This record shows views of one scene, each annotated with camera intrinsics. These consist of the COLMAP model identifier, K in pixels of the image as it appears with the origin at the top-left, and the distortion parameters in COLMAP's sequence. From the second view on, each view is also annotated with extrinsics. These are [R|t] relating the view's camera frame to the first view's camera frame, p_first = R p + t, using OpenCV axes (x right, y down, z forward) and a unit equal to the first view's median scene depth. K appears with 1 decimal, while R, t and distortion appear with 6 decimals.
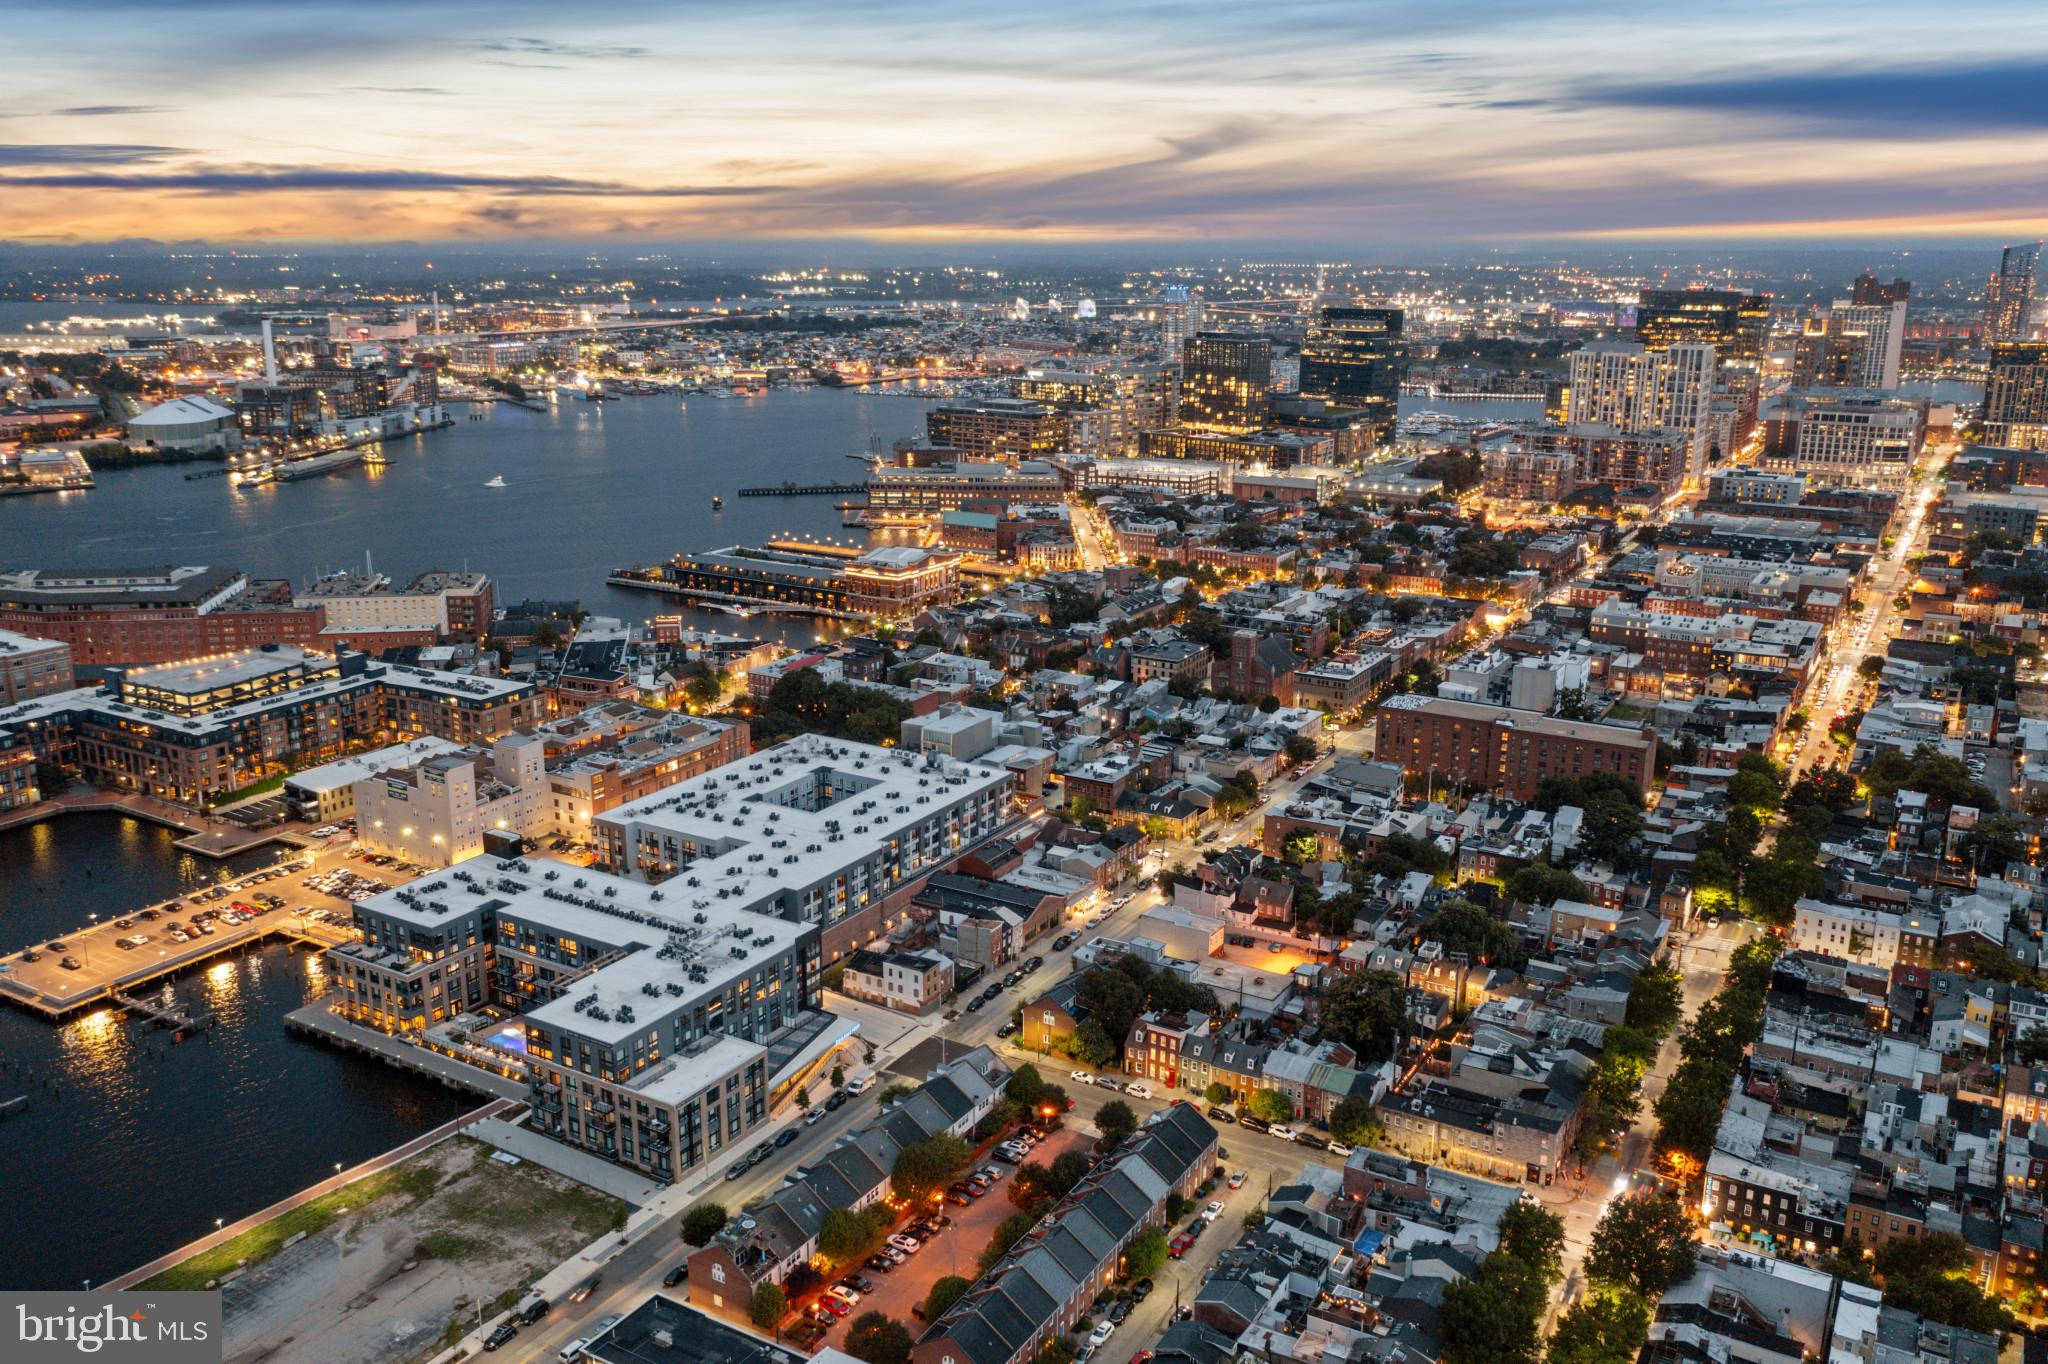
lens RADIAL K [[1655.3, 0, 1021.7], [0, 1655.3, 692.7], [0, 0, 1]] dist [-0.003614, 0.011829]
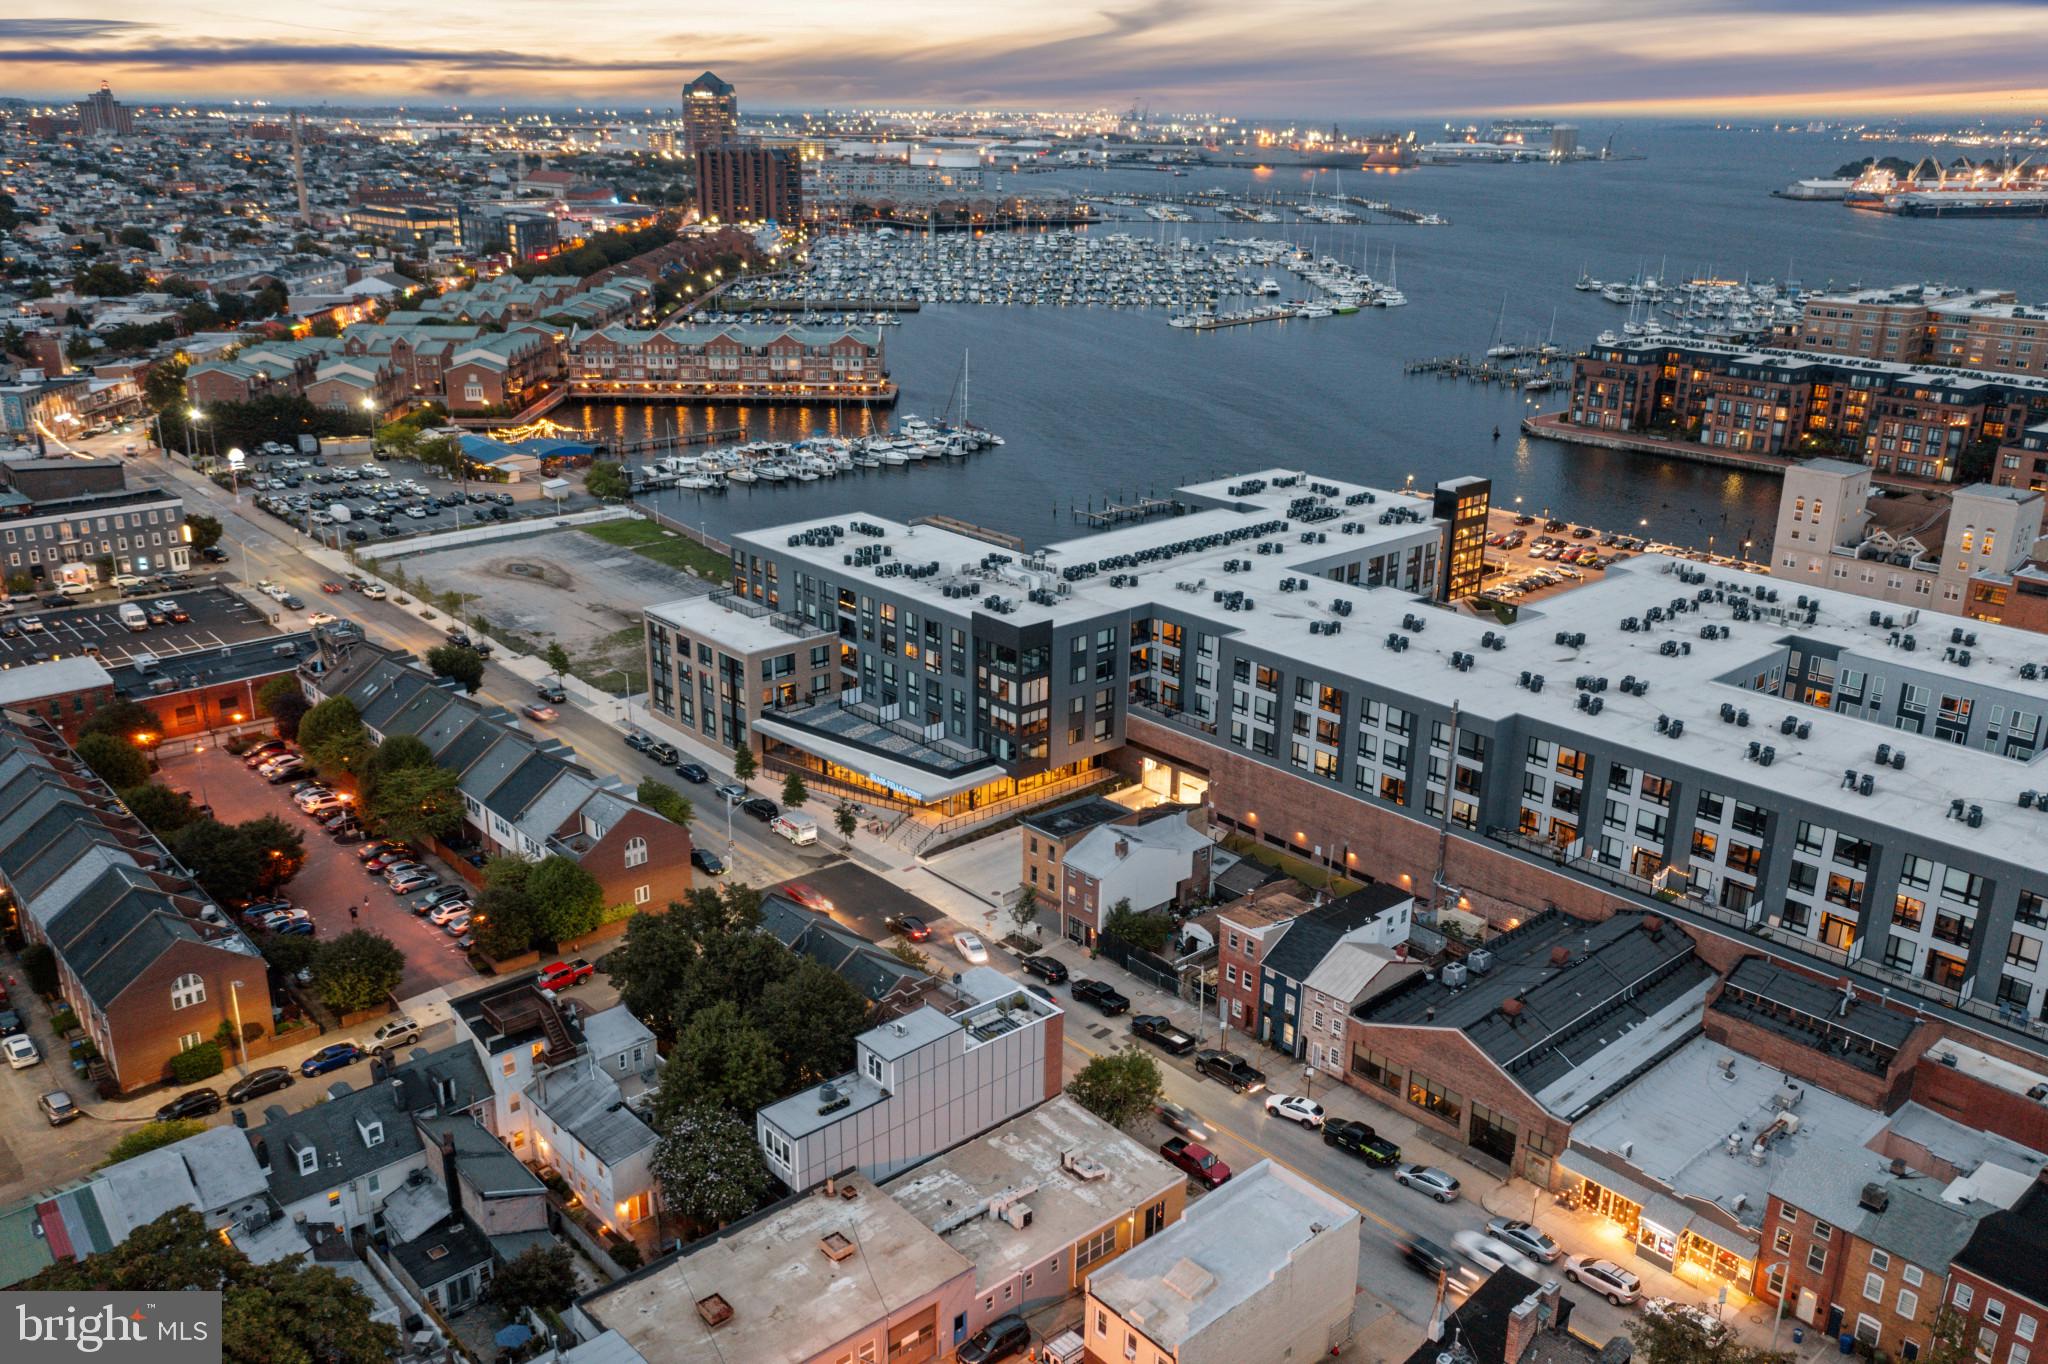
lens RADIAL K [[1655.3, 0, 1025.6], [0, 1655.3, 684.0], [0, 0, 1]] dist [-0.003614, 0.011829]
pose [[-0.300263, 0.304899, -0.903813, 0.309759], [-0.260948, 0.885132, 0.385289, -0.043032], [0.917468, 0.351536, -0.186210, 0.925924]]
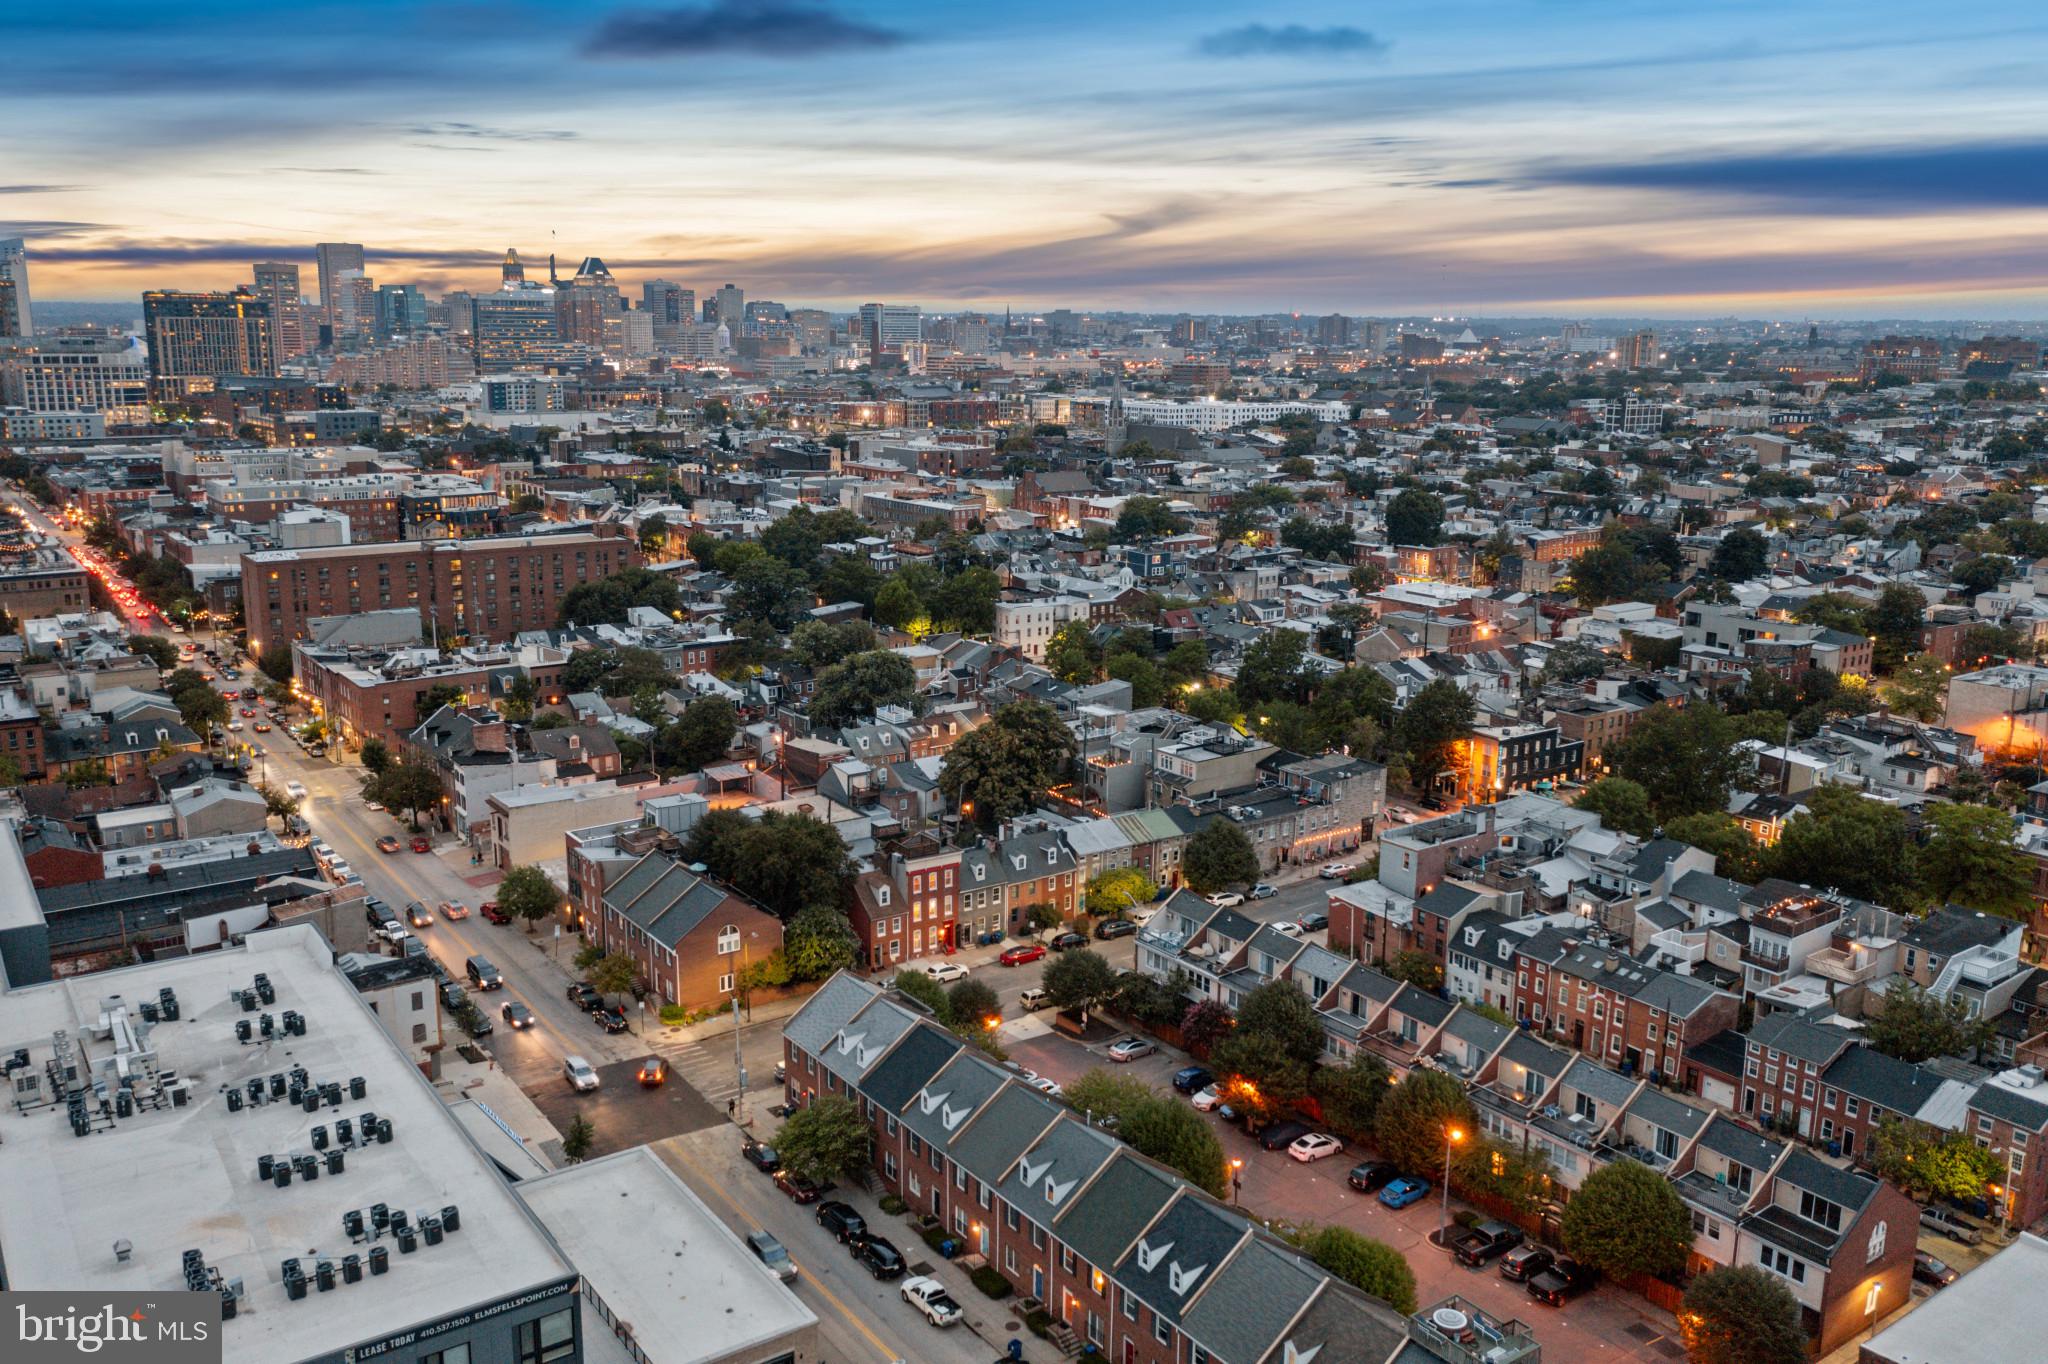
lens RADIAL K [[1655.3, 0, 1020.0], [0, 1655.3, 666.0], [0, 0, 1]] dist [-0.003614, 0.011829]
pose [[0.405568, -0.184932, 0.895162, -0.329727], [0.230772, 0.968311, 0.095489, 0.069427], [-0.884454, 0.167851, 0.435393, 0.558651]]
